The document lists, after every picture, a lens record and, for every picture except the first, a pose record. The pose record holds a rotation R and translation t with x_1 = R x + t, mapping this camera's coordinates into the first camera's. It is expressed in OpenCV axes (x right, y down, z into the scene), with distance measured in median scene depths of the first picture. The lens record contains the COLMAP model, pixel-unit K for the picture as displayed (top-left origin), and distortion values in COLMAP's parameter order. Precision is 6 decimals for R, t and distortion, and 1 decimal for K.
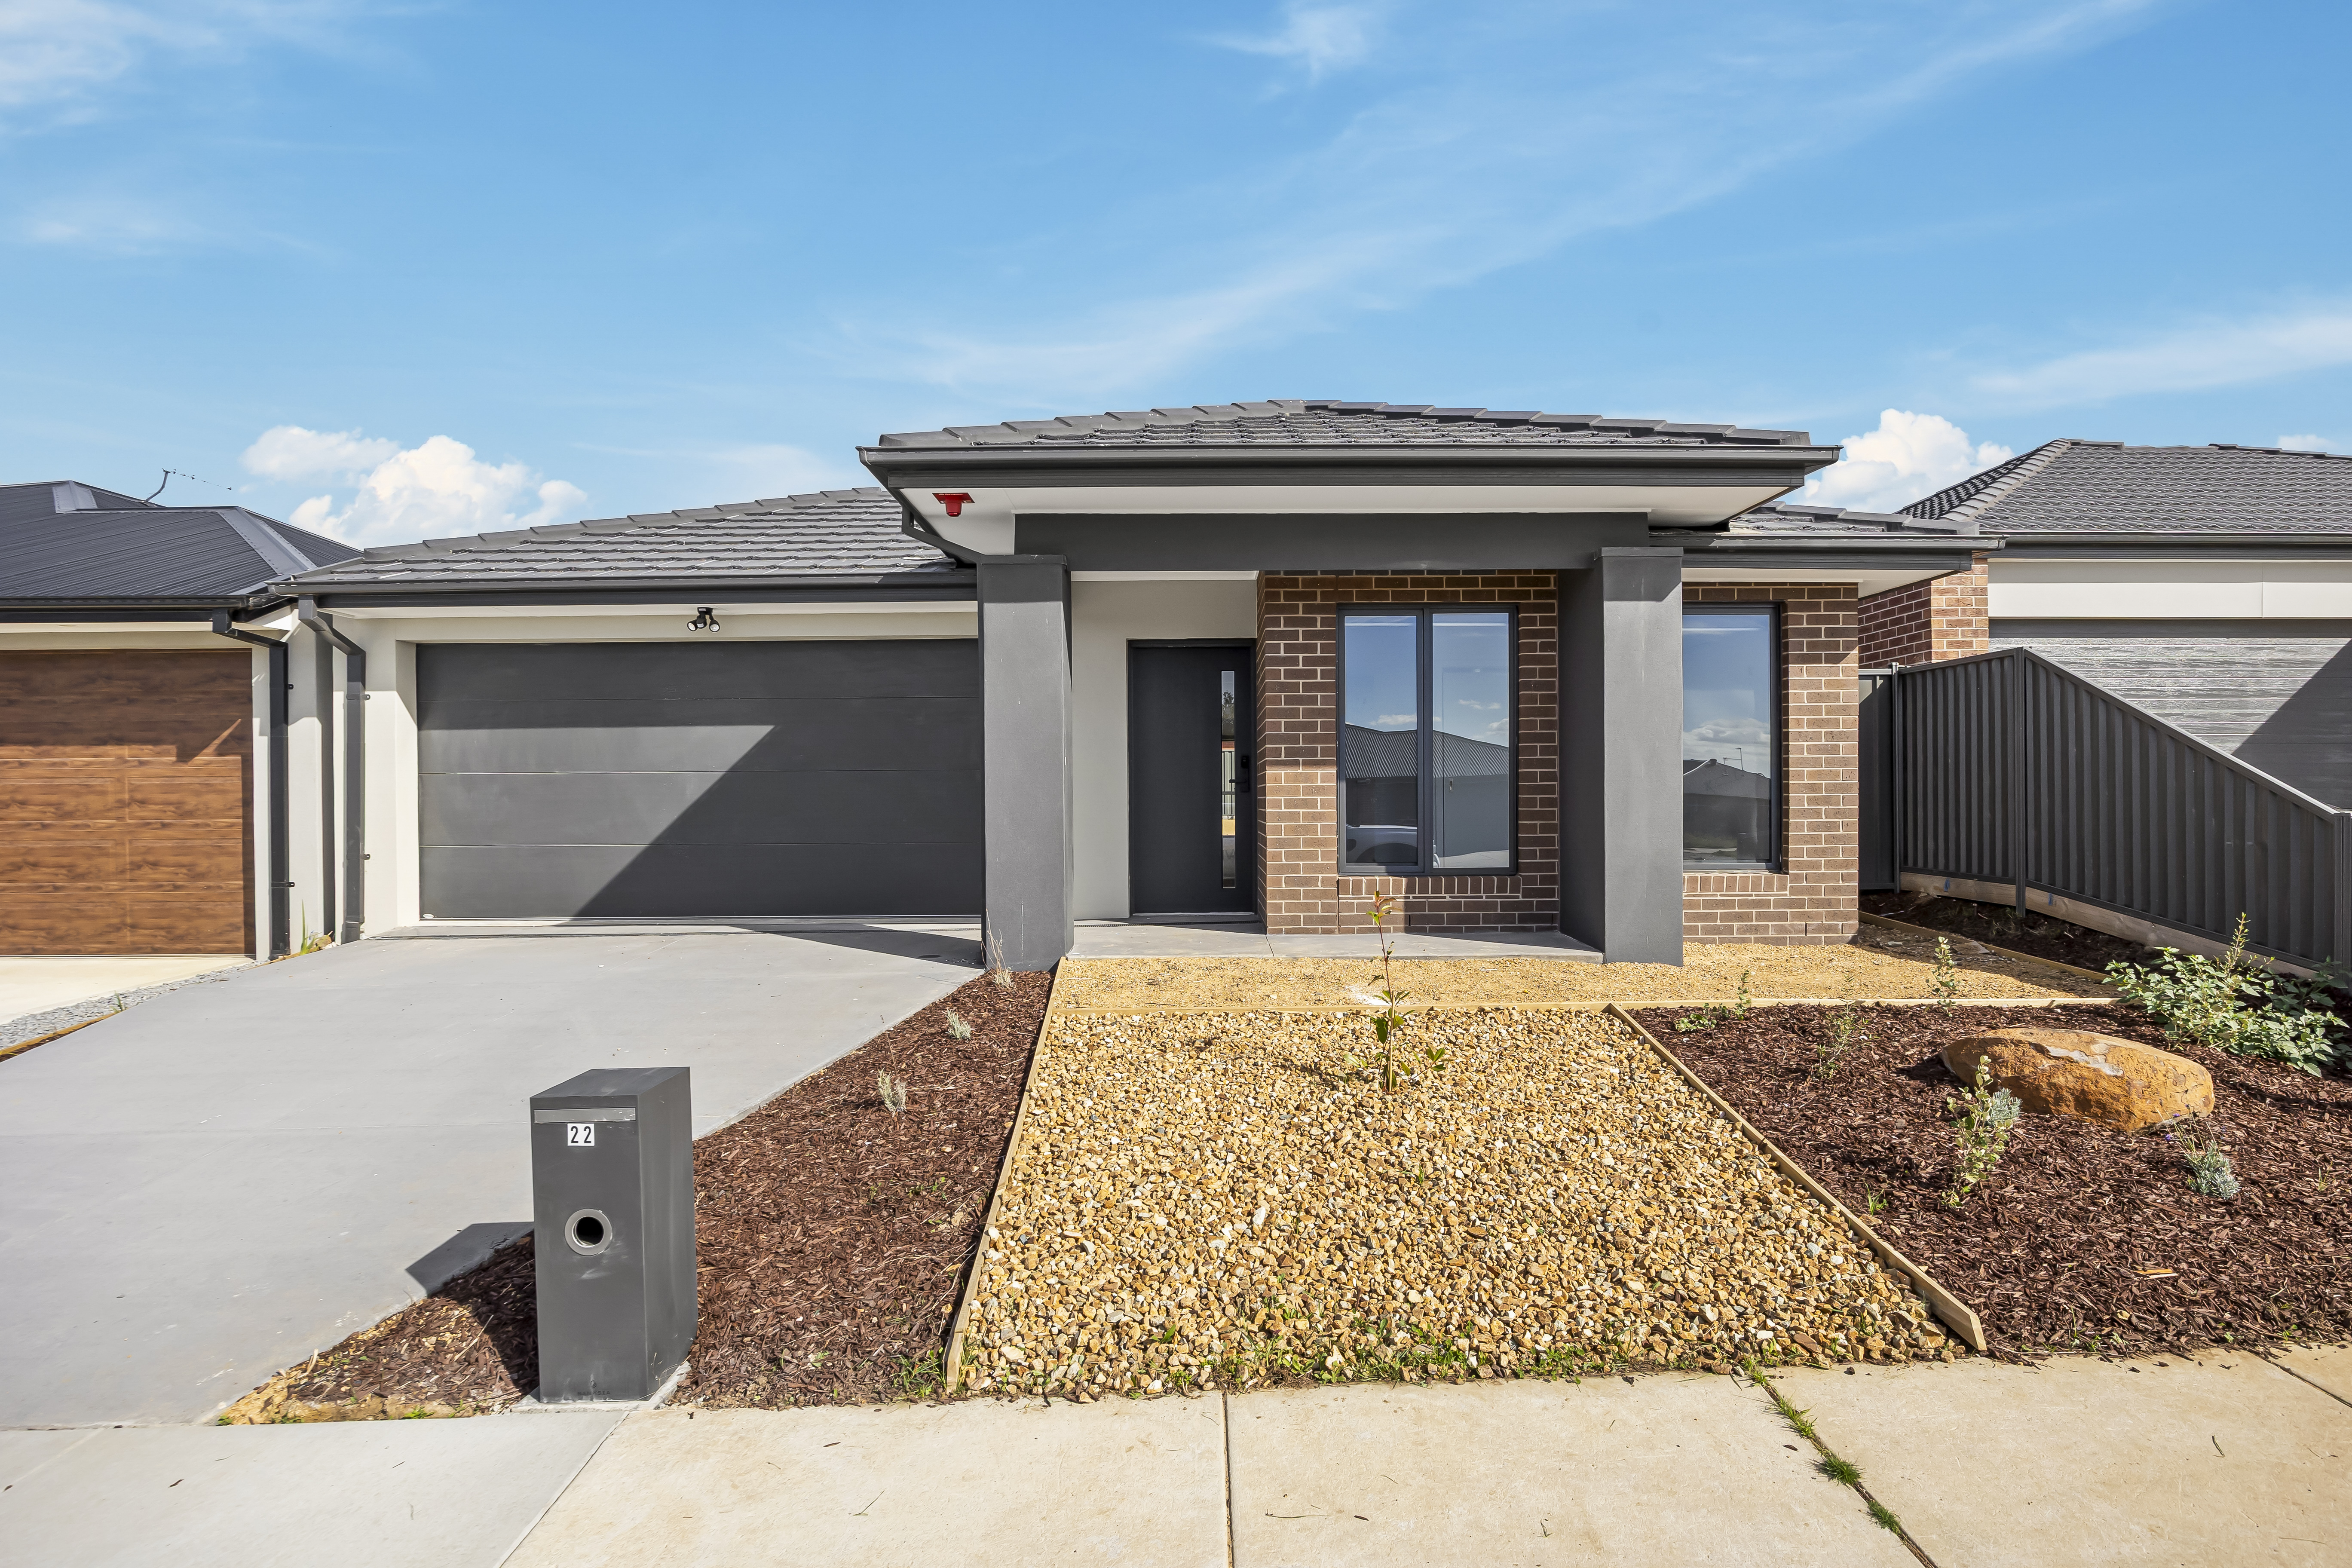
lens RADIAL K [[1154.6, 0, 1169.6], [0, 1154.6, 790.5], [0, 0, 1]] dist [-0.002626, 0.000054]
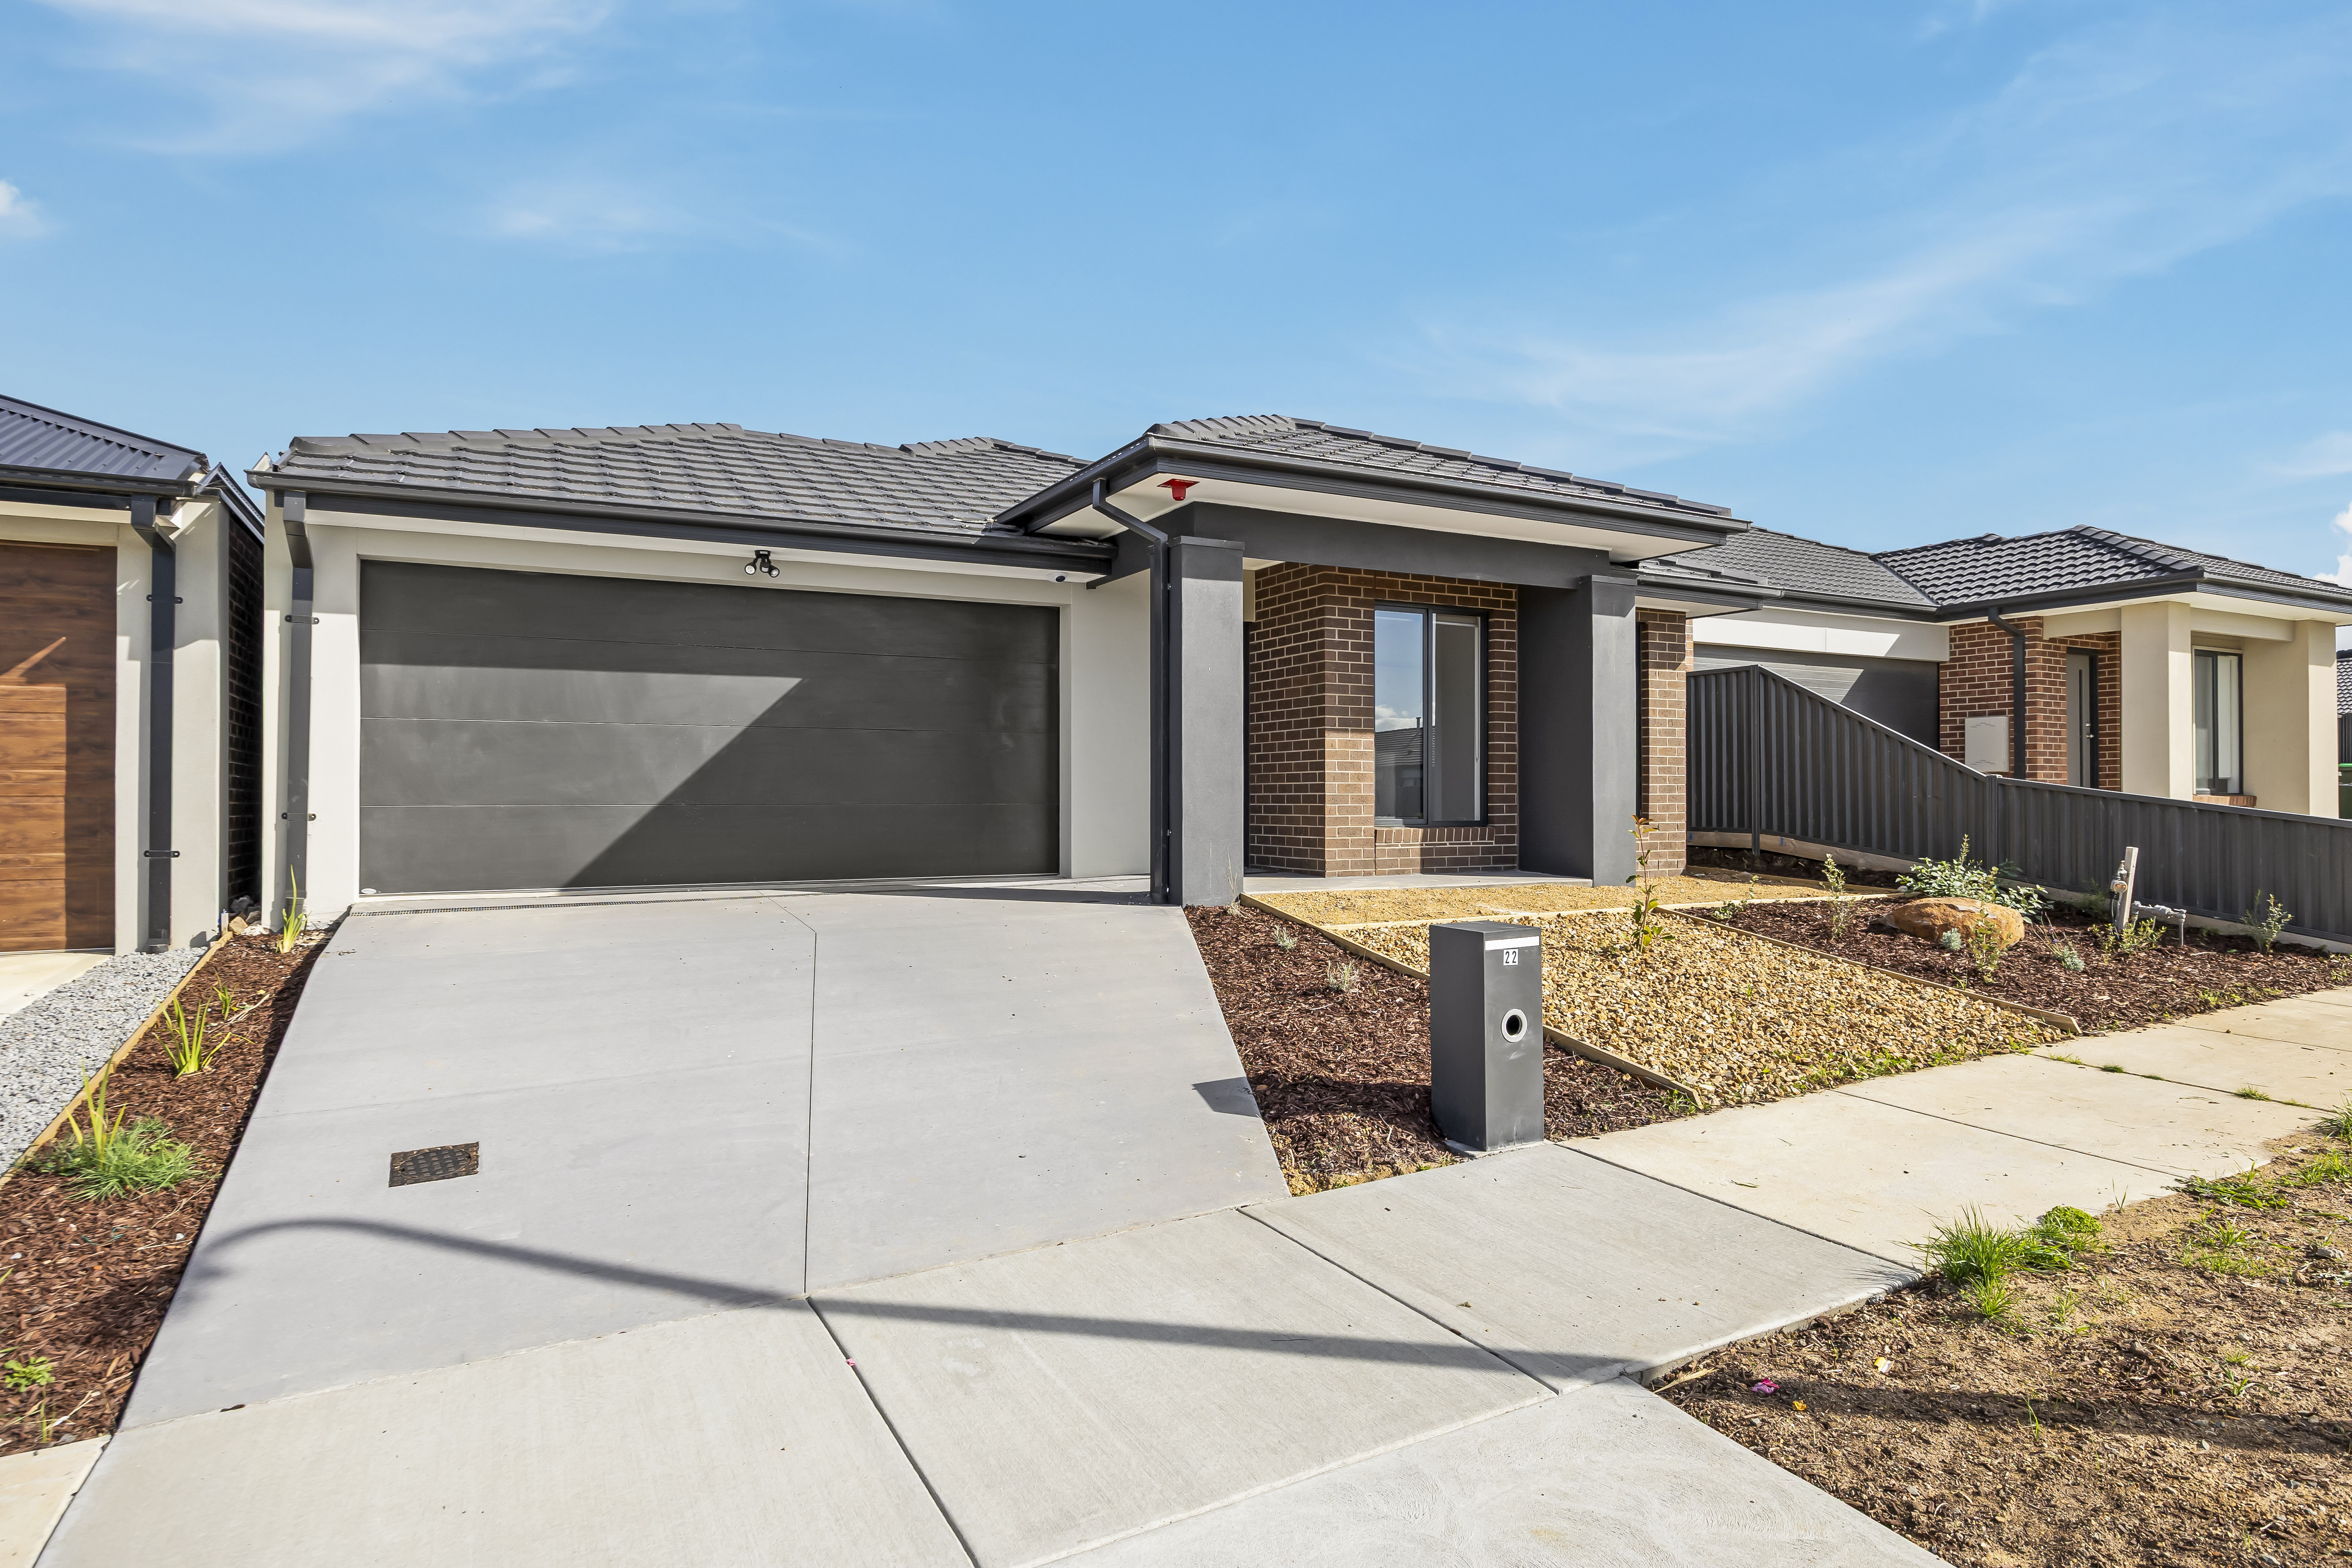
lens RADIAL K [[1286.2, 0, 1181.7], [0, 1286.2, 770.0], [0, 0, 1]] dist [0.005391, -0.000405]
pose [[0.891462, 0.014953, 0.452850, -0.592881], [-0.008635, 0.999834, -0.016015, 0.035523], [-0.453014, 0.010366, 0.891443, -0.088179]]
